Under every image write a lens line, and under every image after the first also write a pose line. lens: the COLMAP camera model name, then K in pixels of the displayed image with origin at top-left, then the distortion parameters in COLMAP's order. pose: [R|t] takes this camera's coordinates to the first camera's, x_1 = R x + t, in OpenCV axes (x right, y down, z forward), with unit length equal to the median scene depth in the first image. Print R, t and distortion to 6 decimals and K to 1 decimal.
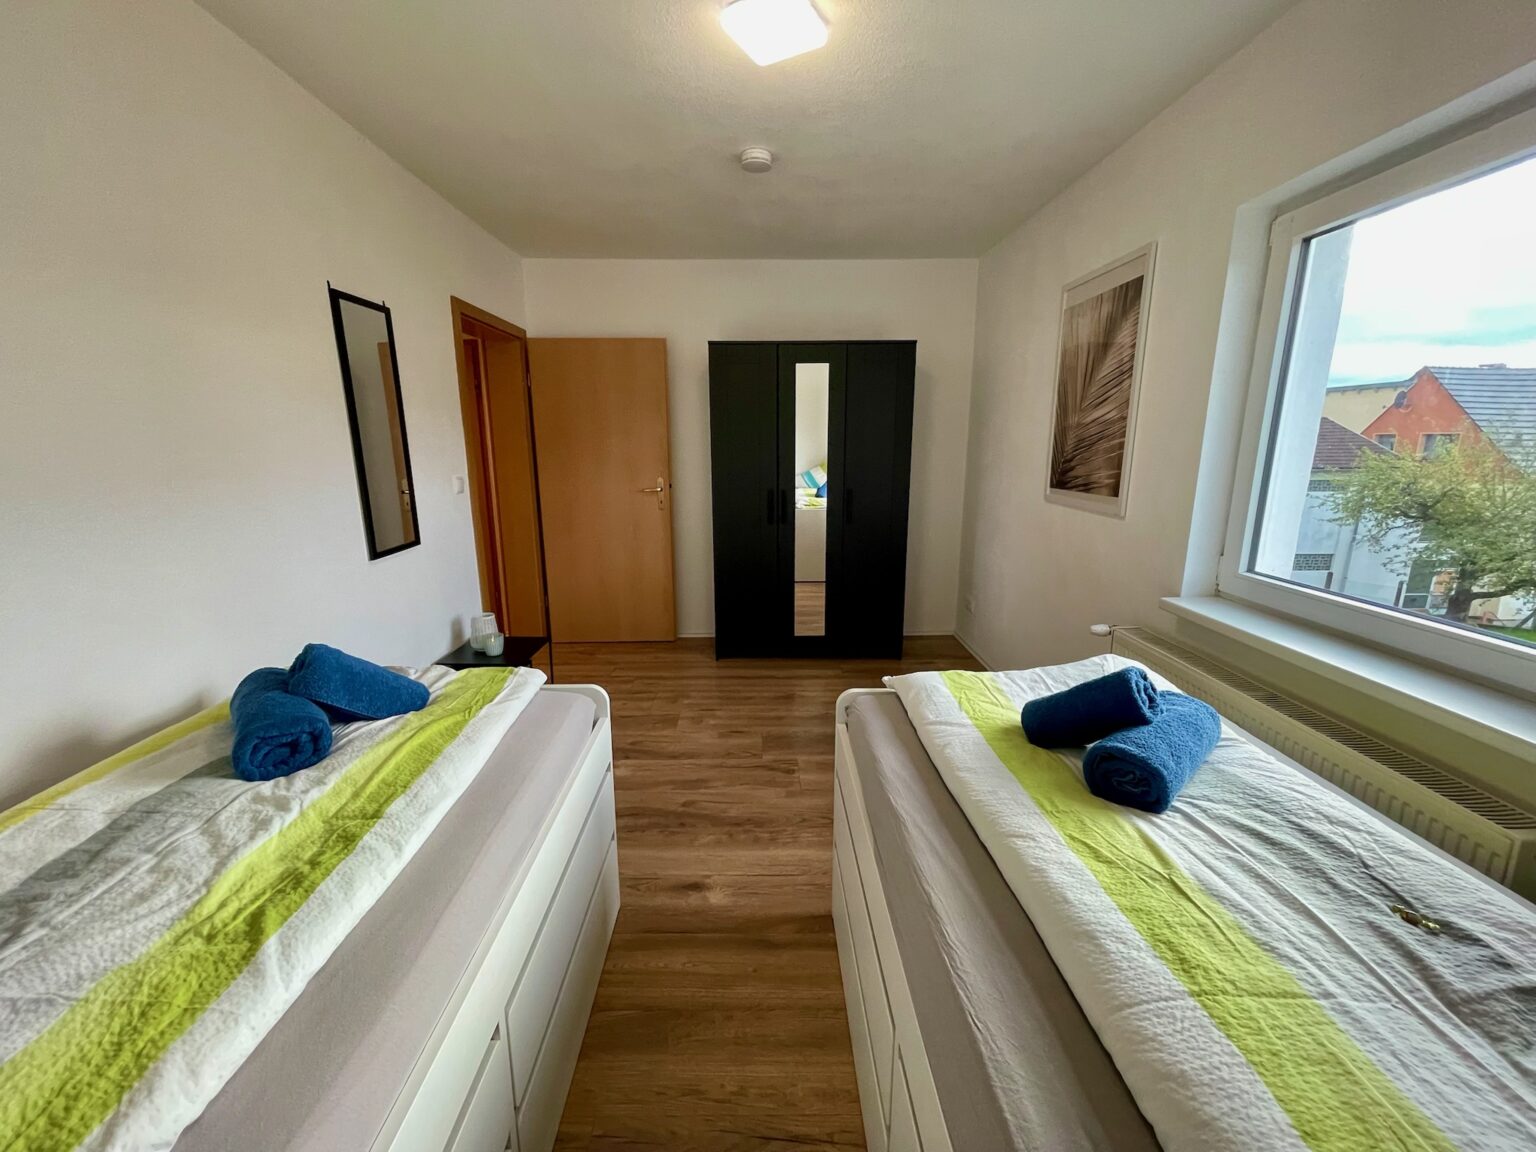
lens RADIAL K [[619.2, 0, 768.0], [0, 619.2, 576.0], [0, 0, 1]] dist [-0.007492, -0.000101]
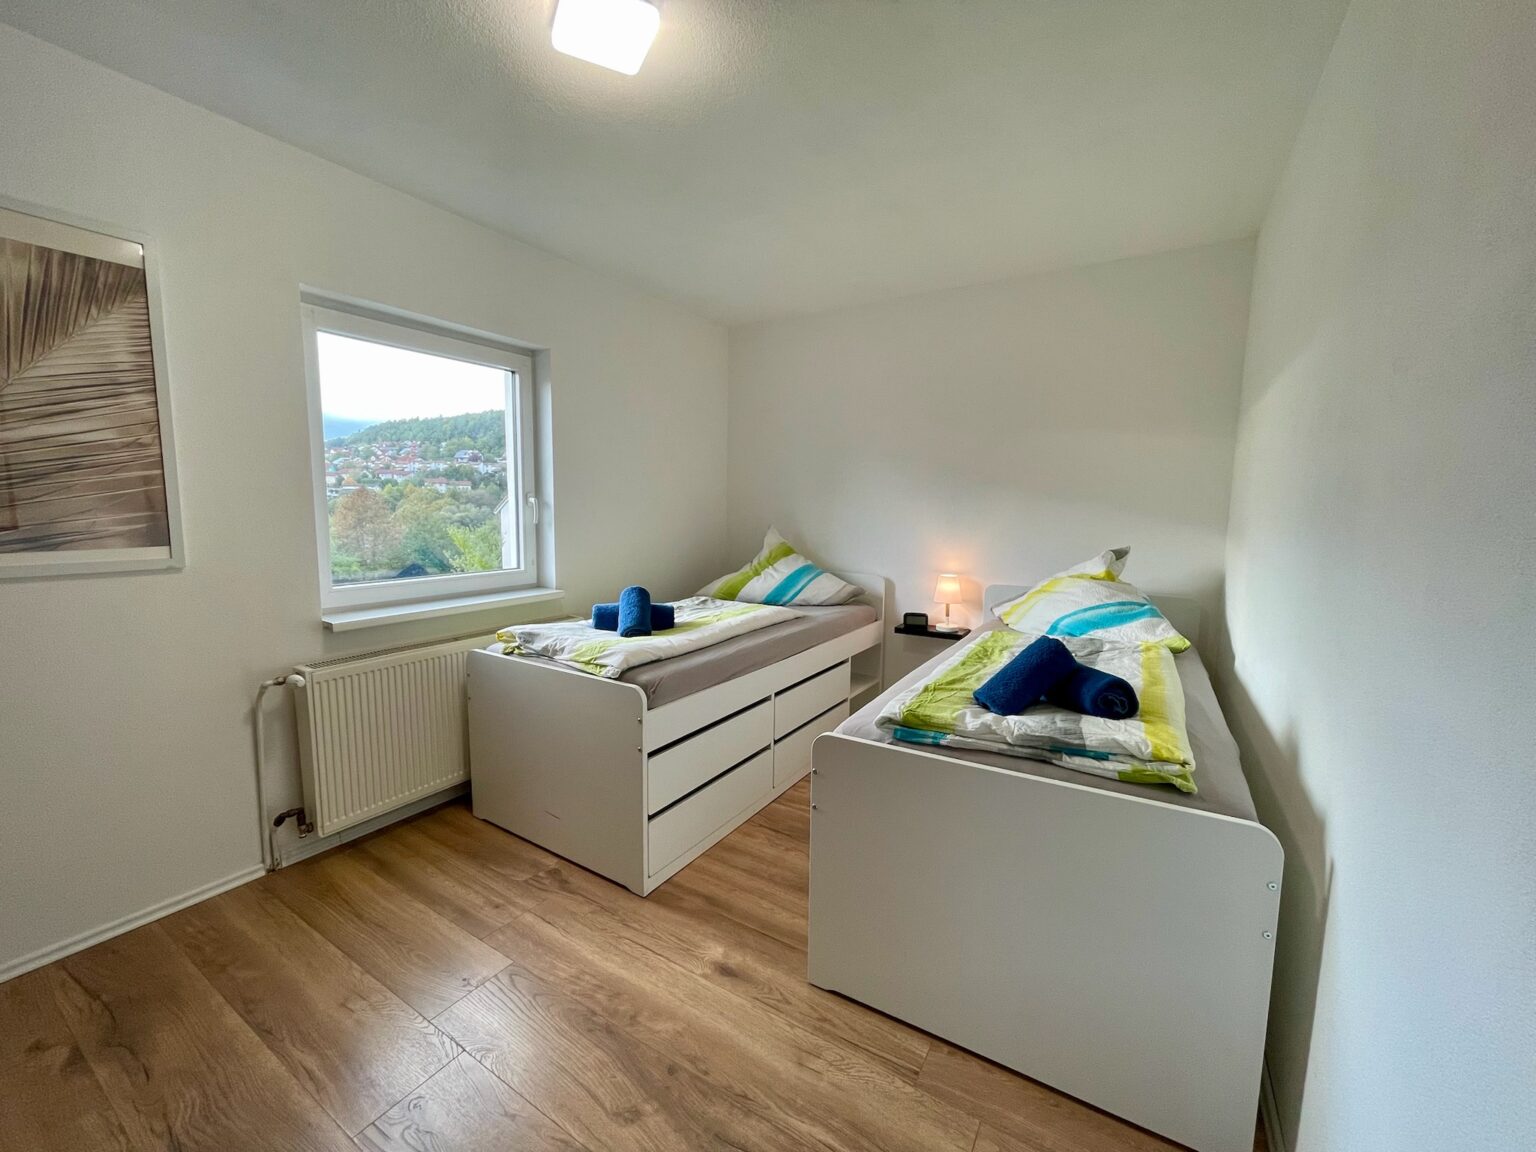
lens RADIAL K [[619.2, 0, 768.0], [0, 619.2, 576.0], [0, 0, 1]] dist [-0.007492, -0.000101]
pose [[-0.839818, -0.067168, 0.538696, -0.511232], [0.113935, 0.948407, 0.295875, -0.240023], [-0.530777, 0.309858, -0.788837, 1.256571]]
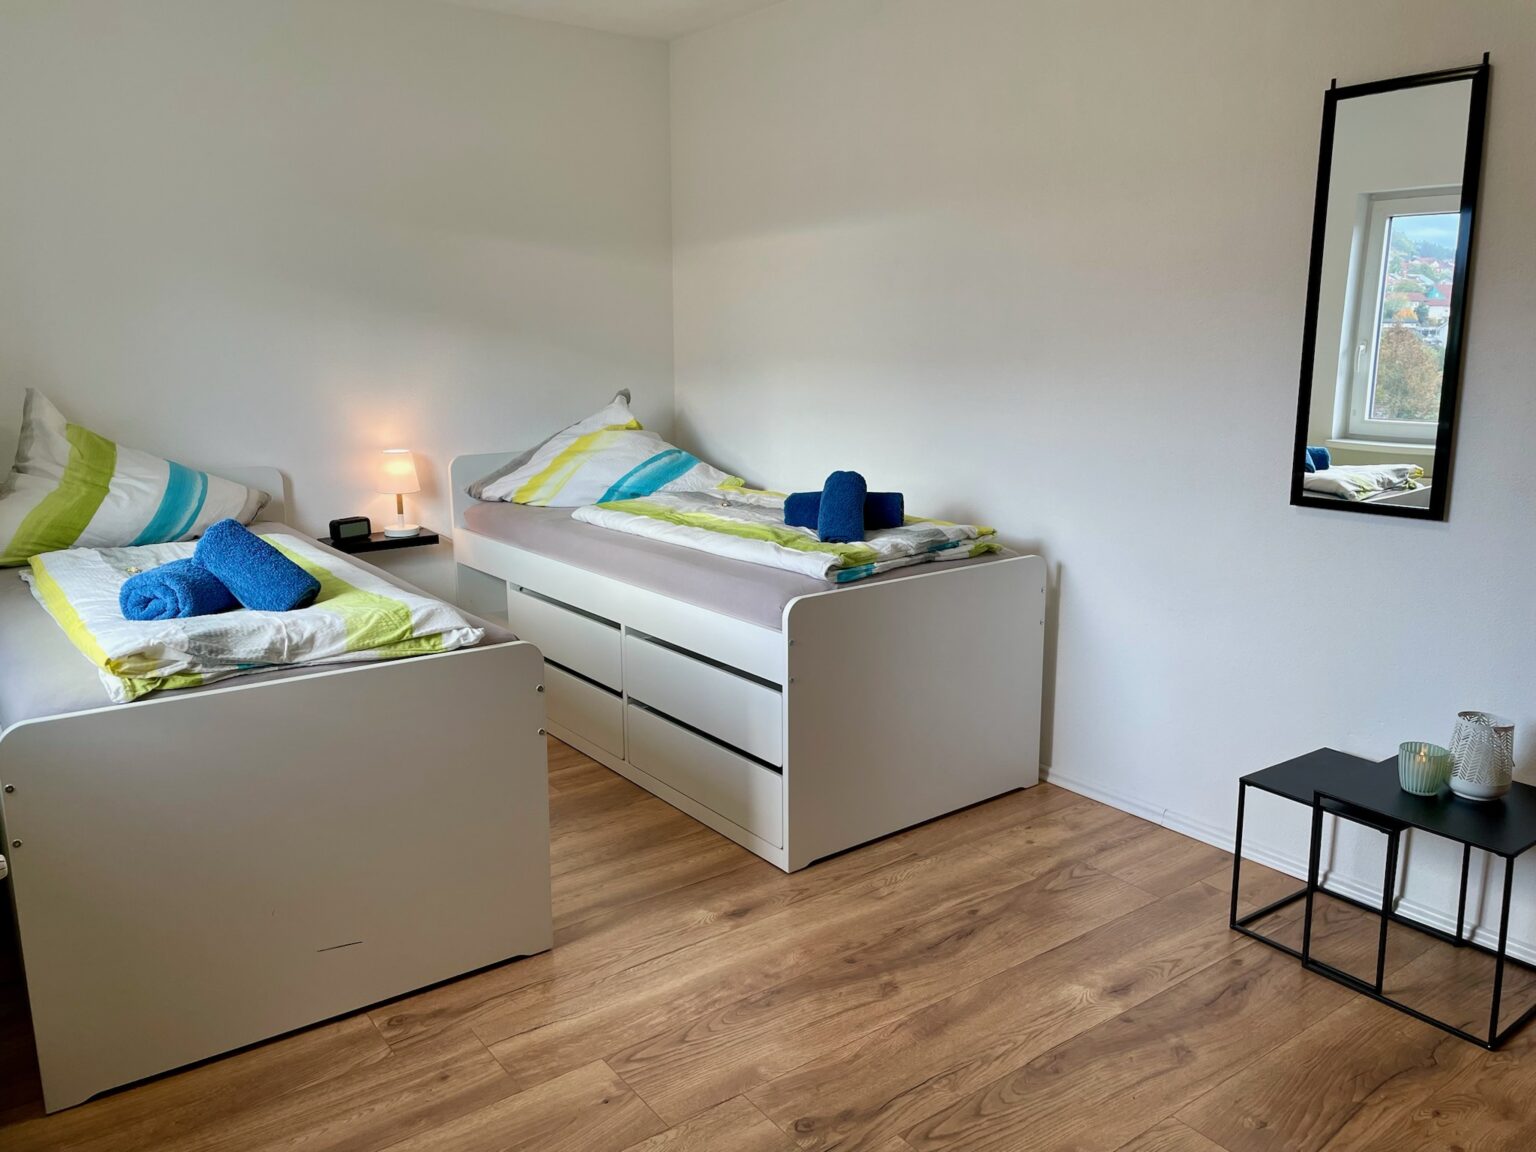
lens RADIAL K [[1161.3, 0, 767.2], [0, 1161.3, 540.4], [0, 0, 1]] dist [0.010997, 0.000931]
pose [[-0.811487, 0.105417, -0.574783, 0.514288], [-0.129632, 0.926614, 0.352961, -0.347317], [0.569811, 0.360934, -0.738270, 1.596651]]
